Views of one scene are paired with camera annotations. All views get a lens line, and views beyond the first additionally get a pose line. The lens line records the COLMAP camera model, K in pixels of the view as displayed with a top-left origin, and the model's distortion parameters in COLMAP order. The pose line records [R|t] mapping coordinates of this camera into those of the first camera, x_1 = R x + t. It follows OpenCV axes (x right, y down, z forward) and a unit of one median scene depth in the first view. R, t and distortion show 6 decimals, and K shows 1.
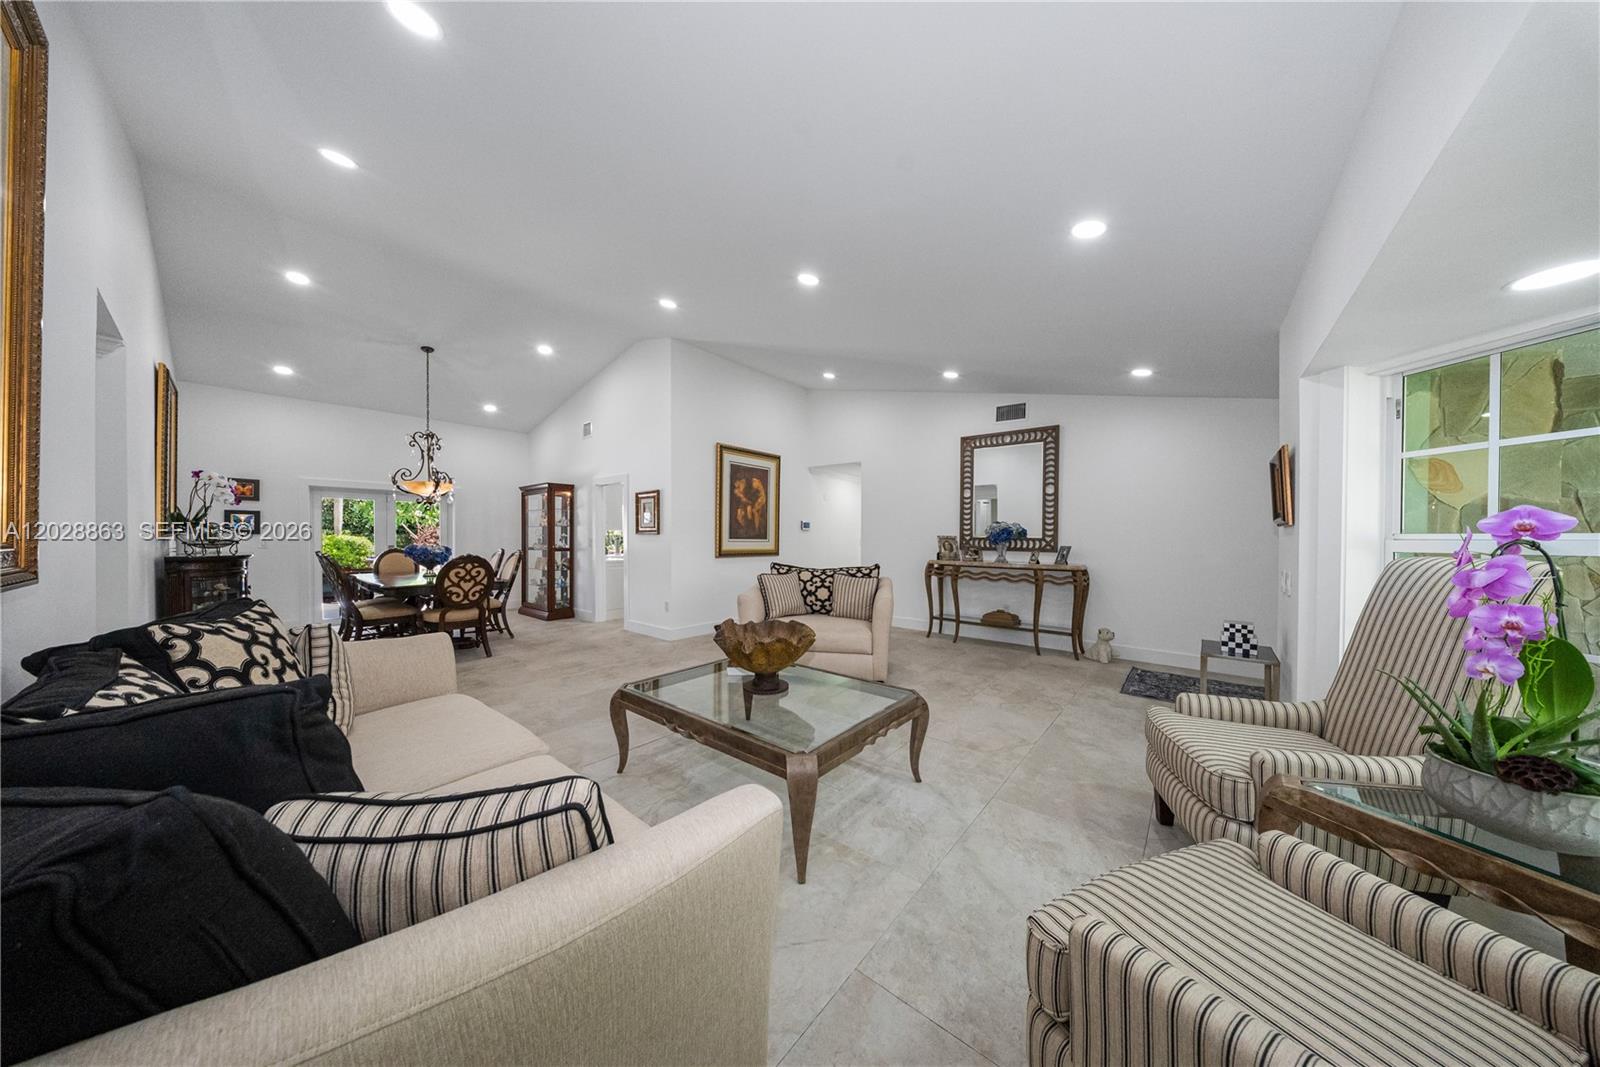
lens RADIAL K [[473.7, 0, 808.3], [0, 473.7, 540.3], [0, 0, 1]] dist [0.008984, -0.004212]
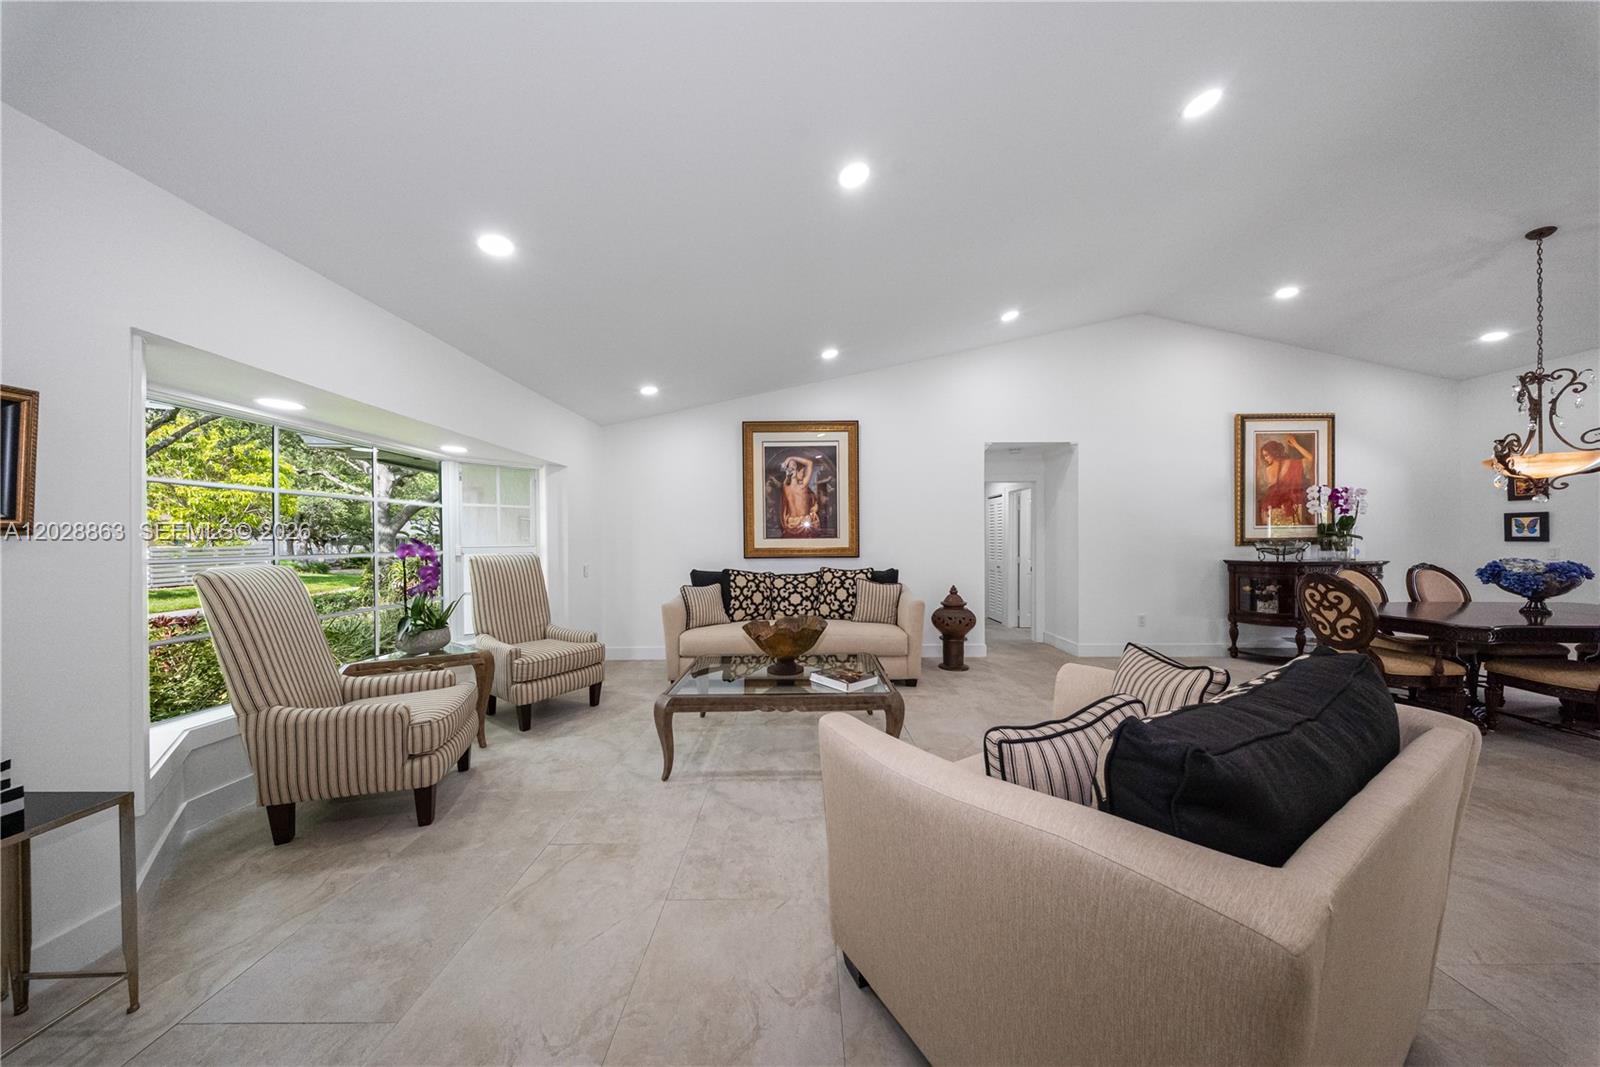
lens RADIAL K [[473.7, 0, 808.3], [0, 473.7, 540.3], [0, 0, 1]] dist [0.008984, -0.004212]
pose [[-0.770792, -0.001094, -0.637086, 0.283816], [-0.001919, 0.999998, 0.000605, -0.012733], [0.637084, 0.001689, -0.770792, 0.863087]]
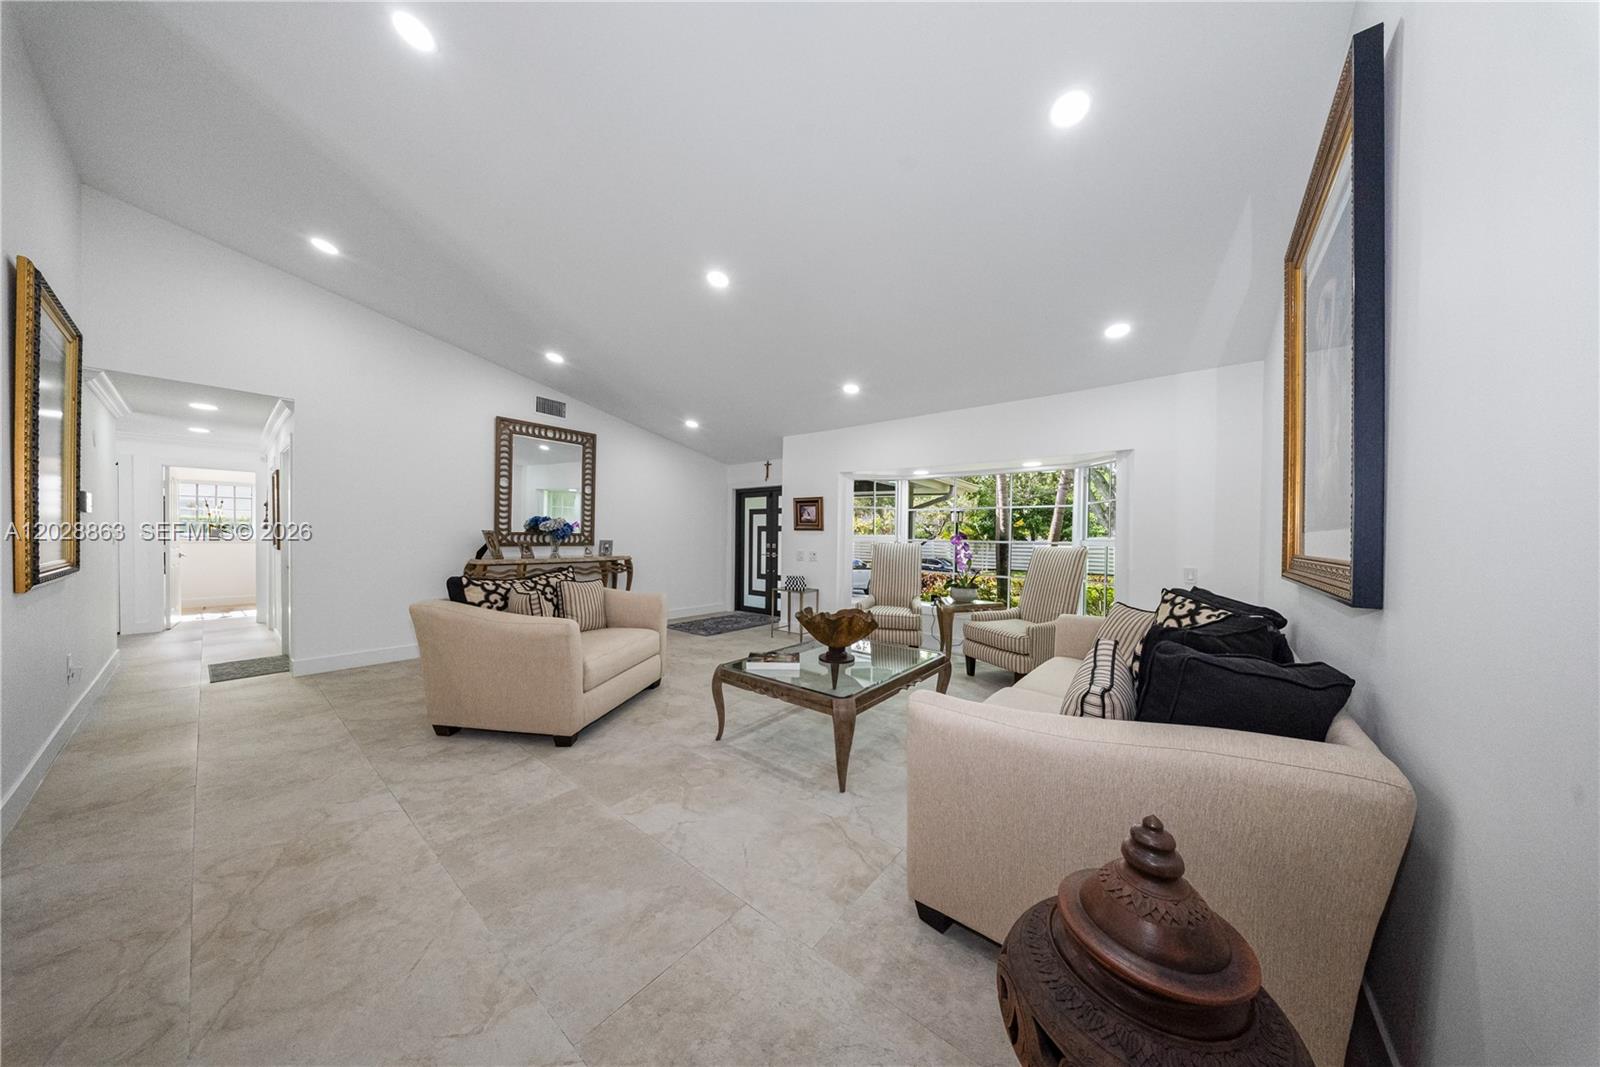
lens RADIAL K [[480.5, 0, 805.6], [0, 480.5, 536.7], [0, 0, 1]] dist [0.001189, -0.000139]
pose [[-0.004383, -0.012921, 0.999907, -0.593741], [-0.006287, 0.999897, 0.012894, -0.013930], [-0.999971, -0.006230, -0.004464, 0.472163]]
